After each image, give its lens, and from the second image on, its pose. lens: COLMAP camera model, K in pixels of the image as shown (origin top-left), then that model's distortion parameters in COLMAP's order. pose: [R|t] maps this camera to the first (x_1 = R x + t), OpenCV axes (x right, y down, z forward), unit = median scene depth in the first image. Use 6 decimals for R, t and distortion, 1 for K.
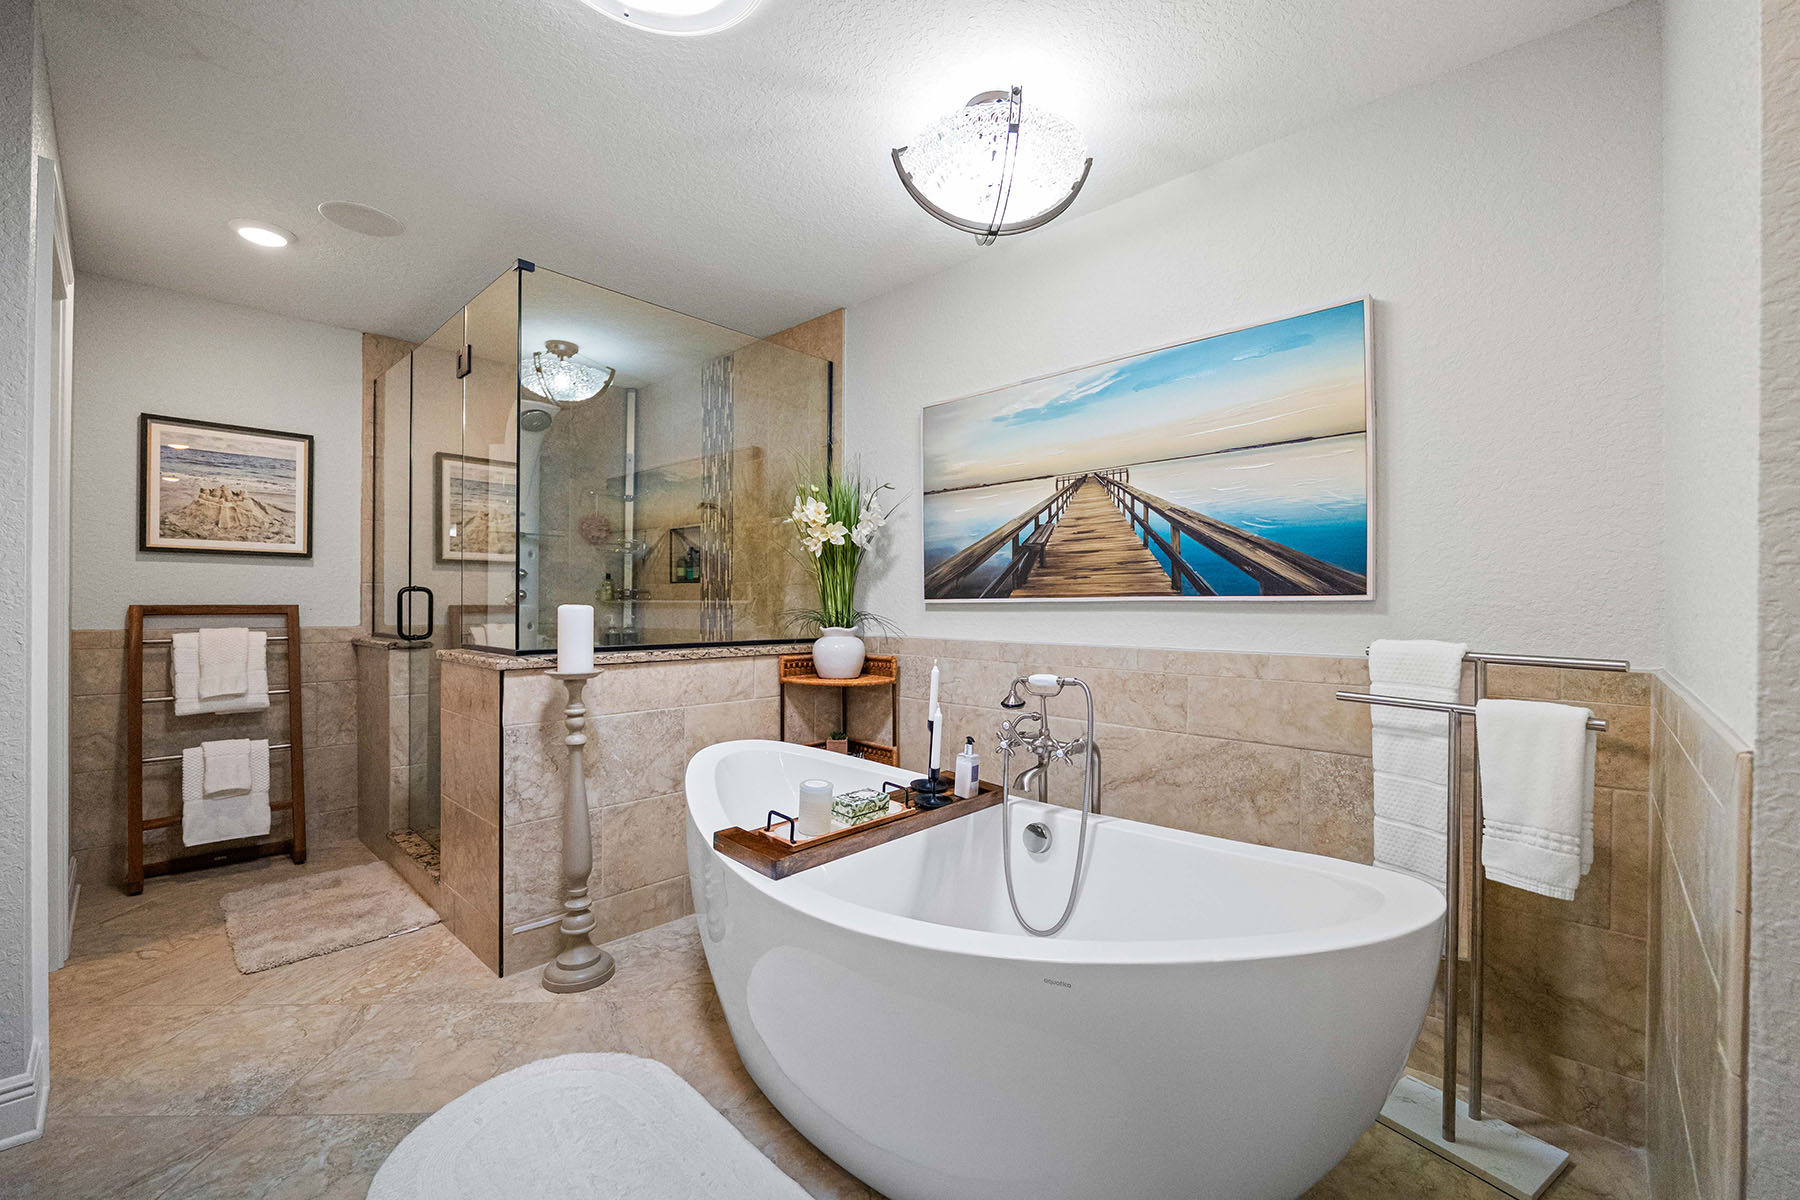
lens RADIAL K [[743.0, 0, 905.1], [0, 743.0, 603.6], [0, 0, 1]] dist [-0.009481, -0.000399]
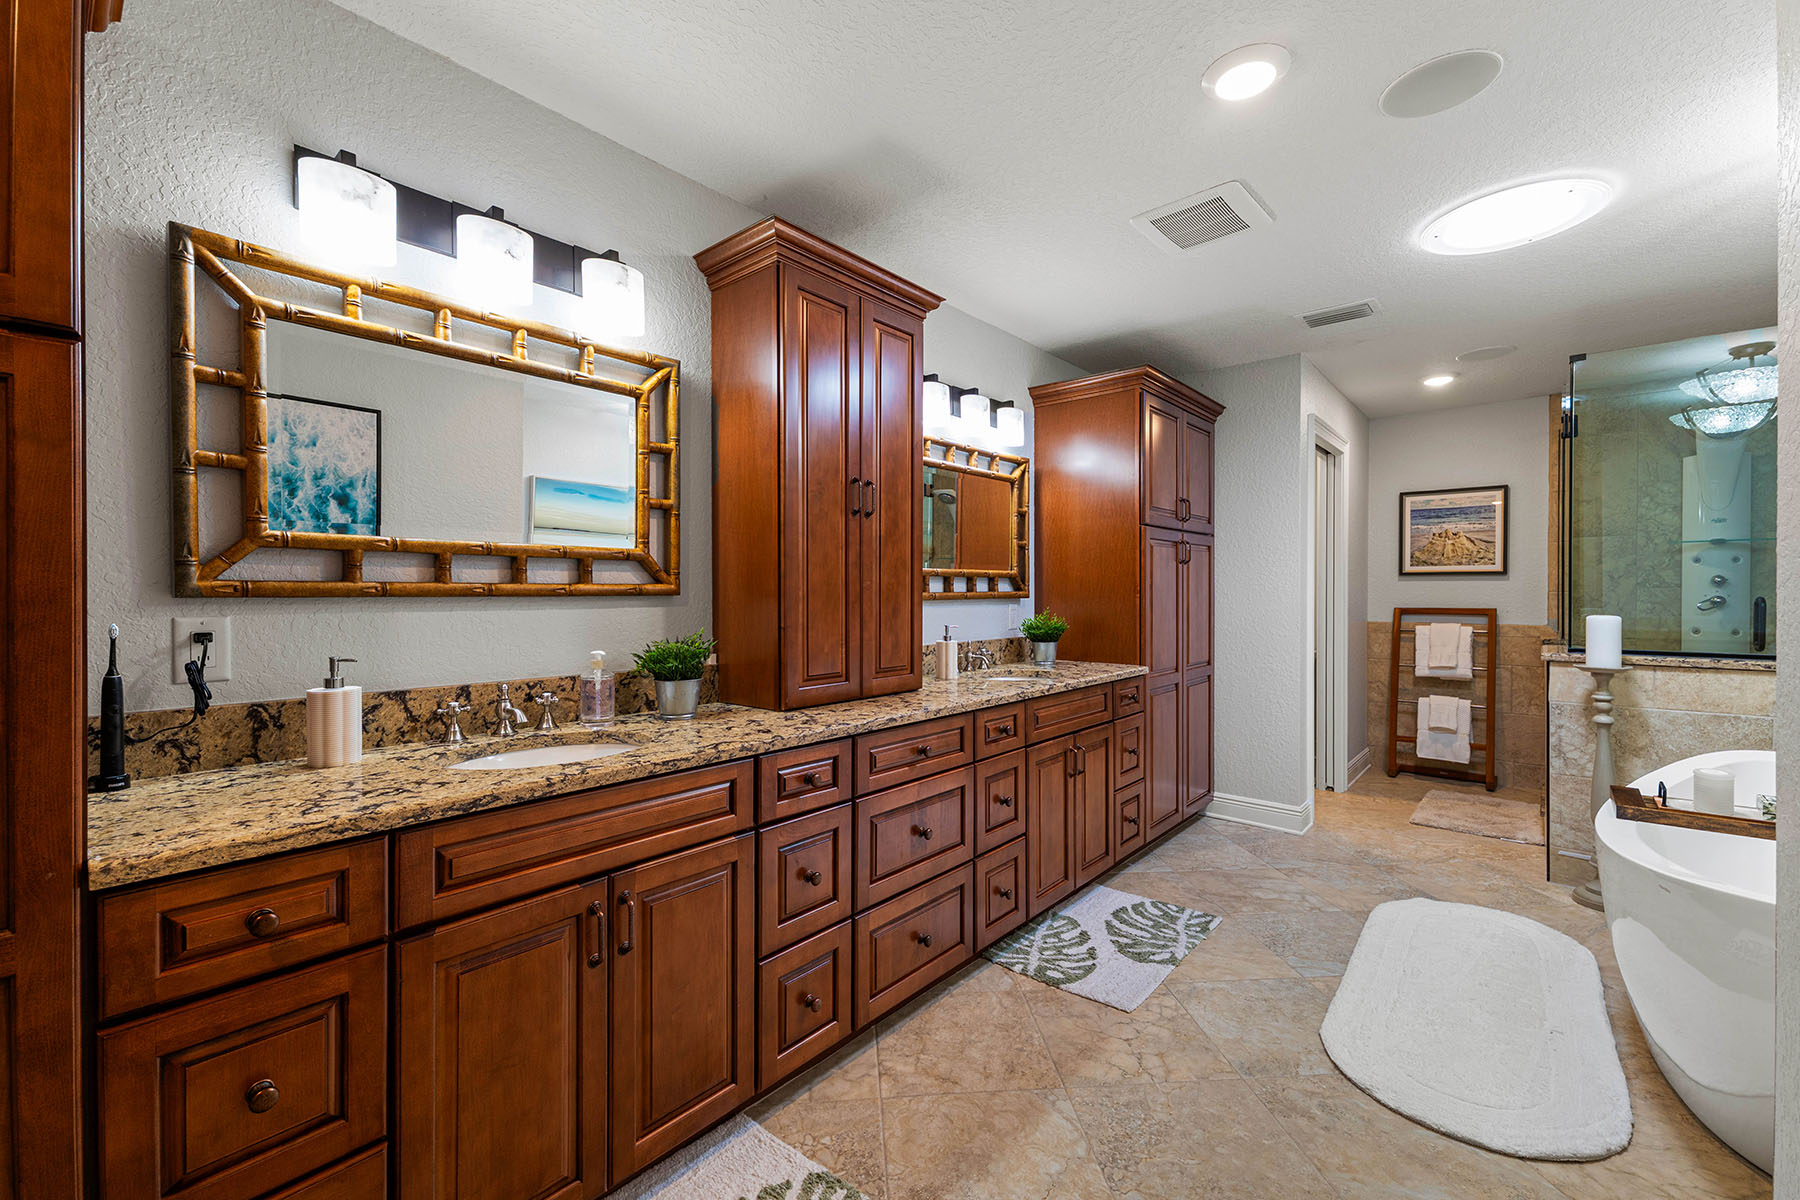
lens RADIAL K [[743.0, 0, 885.0], [0, 743.0, 597.0], [0, 0, 1]] dist [-0.009481, -0.000399]
pose [[0.030332, 0.002658, -0.999536, 0.765534], [-0.002511, 0.999994, 0.002583, -0.029515], [0.999537, 0.002432, 0.030339, -0.280617]]
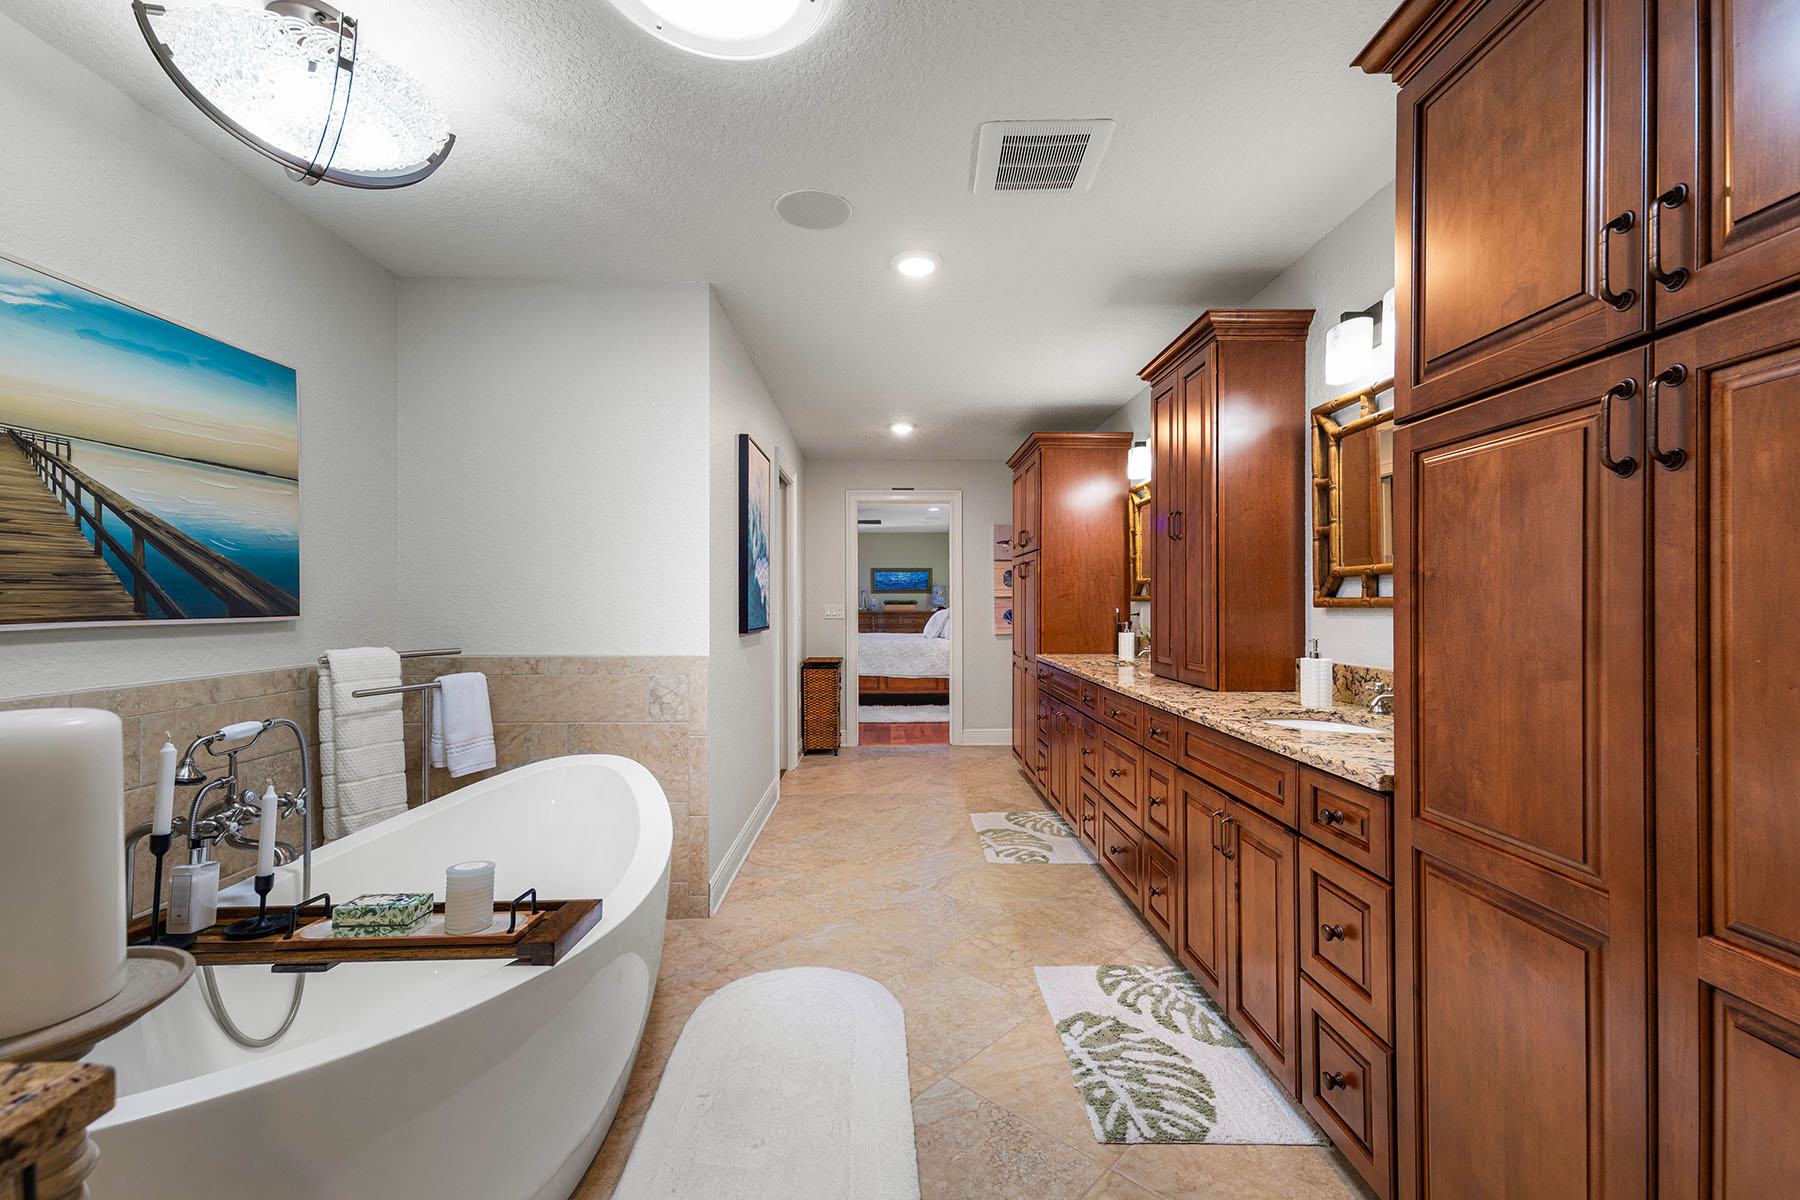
lens RADIAL K [[743.0, 0, 901.7], [0, 743.0, 605.3], [0, 0, 1]] dist [-0.009481, -0.000399]
pose [[-0.694666, -0.005944, 0.719308, -0.732206], [-0.000955, 0.999973, 0.007341, -0.030199], [-0.719332, 0.004413, -0.694652, 0.887517]]
